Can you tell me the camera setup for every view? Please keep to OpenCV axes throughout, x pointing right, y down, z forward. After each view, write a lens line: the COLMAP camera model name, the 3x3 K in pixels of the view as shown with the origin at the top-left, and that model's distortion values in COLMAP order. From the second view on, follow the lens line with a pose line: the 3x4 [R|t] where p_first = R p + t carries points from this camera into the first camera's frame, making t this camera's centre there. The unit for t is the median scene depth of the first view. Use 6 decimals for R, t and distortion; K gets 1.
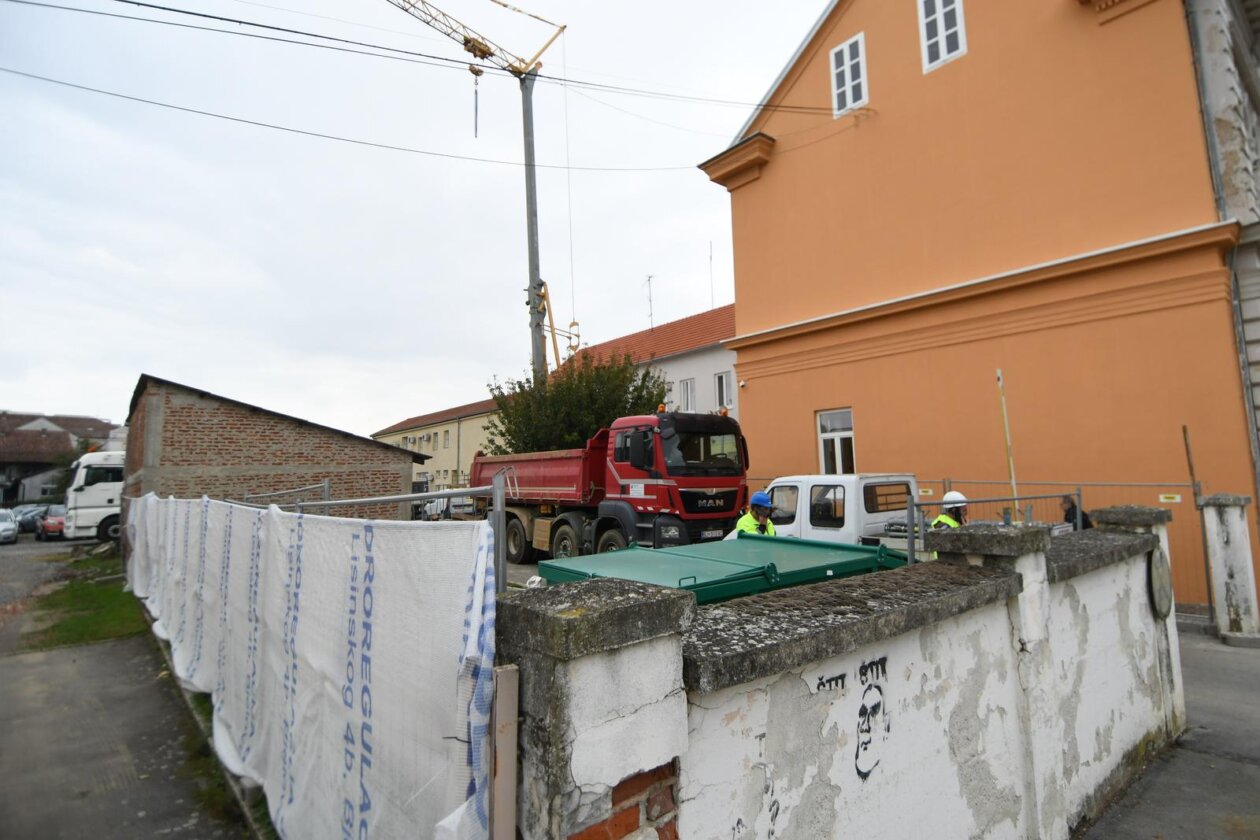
lens RADIAL K [[668.9, 0, 682.5], [0, 668.9, 391.6], [0, 0, 1]] dist [0.063343, -0.066197]
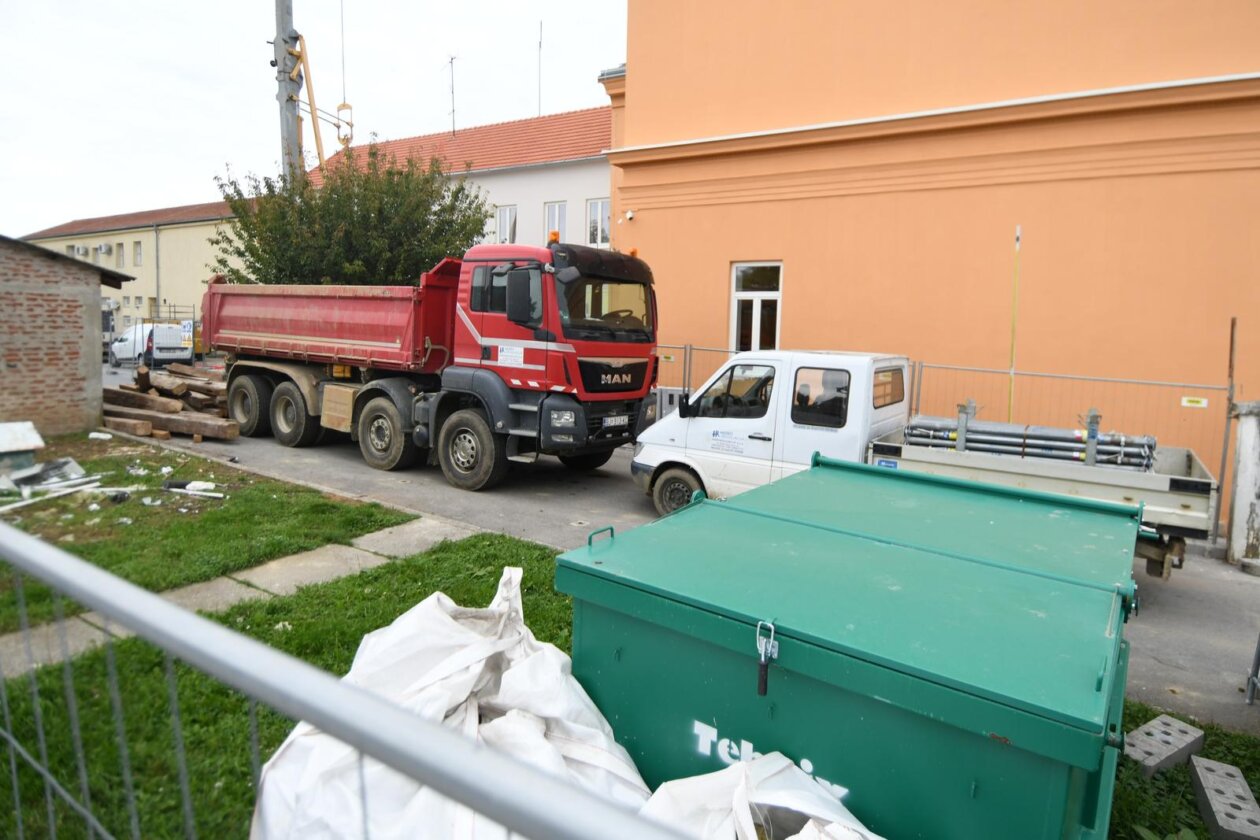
lens RADIAL K [[736.7, 0, 690.7], [0, 736.7, 395.3], [0, 0, 1]] dist [0.057482, -0.063158]
pose [[0.951300, 0.035829, 0.306176, -0.096234], [-0.099200, 0.975972, 0.194007, 0.018713], [-0.291868, -0.214931, 0.931996, 0.192630]]
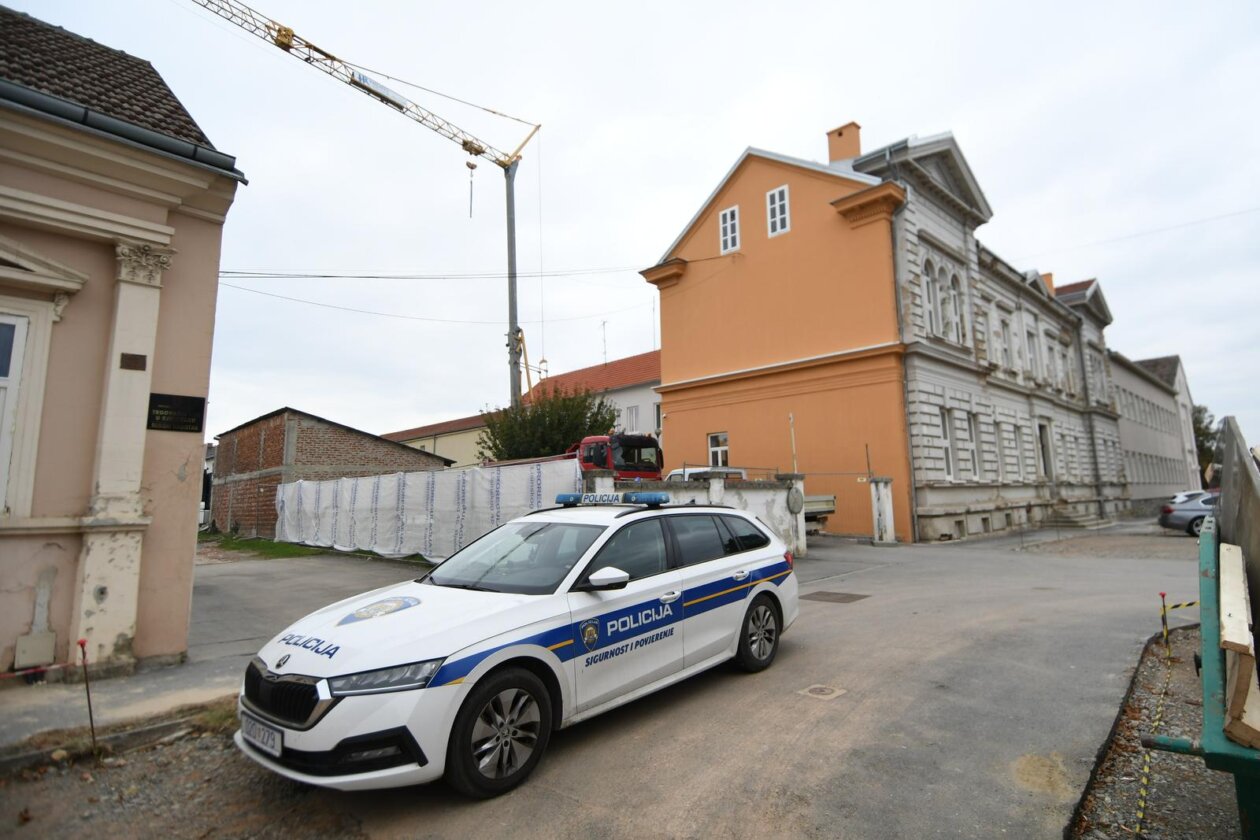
lens RADIAL K [[668.9, 0, 682.5], [0, 668.9, 391.6], [0, 0, 1]] dist [0.063343, -0.066197]
pose [[0.997309, 0.015313, 0.071697, 0.020195], [-0.013303, 0.999507, -0.028433, -0.026006], [-0.072097, 0.027402, 0.997021, -0.597825]]
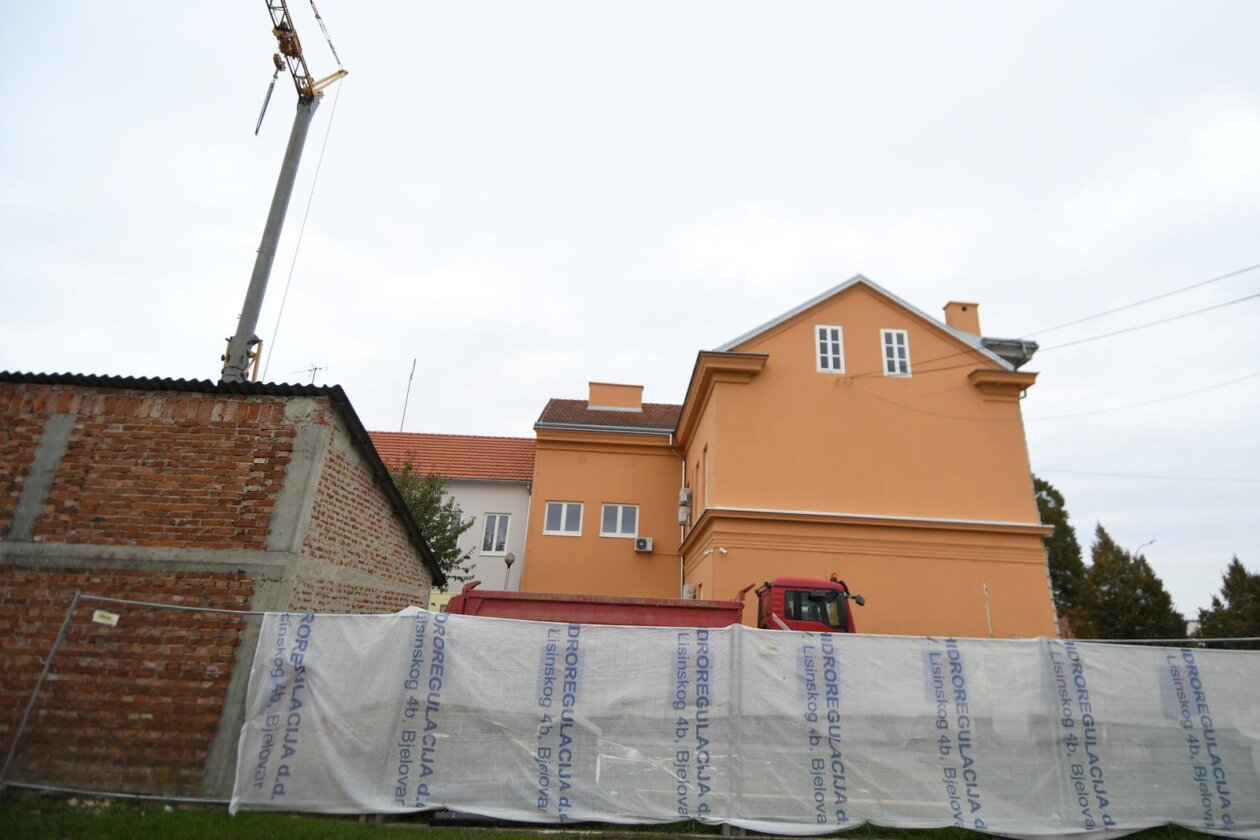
lens RADIAL K [[668.9, 0, 682.5], [0, 668.9, 391.6], [0, 0, 1]] dist [0.063343, -0.066197]
pose [[0.604874, 0.334381, 0.722715, -0.929703], [-0.153370, 0.939493, -0.306316, 0.101702], [-0.781412, 0.074440, 0.619559, 0.363489]]
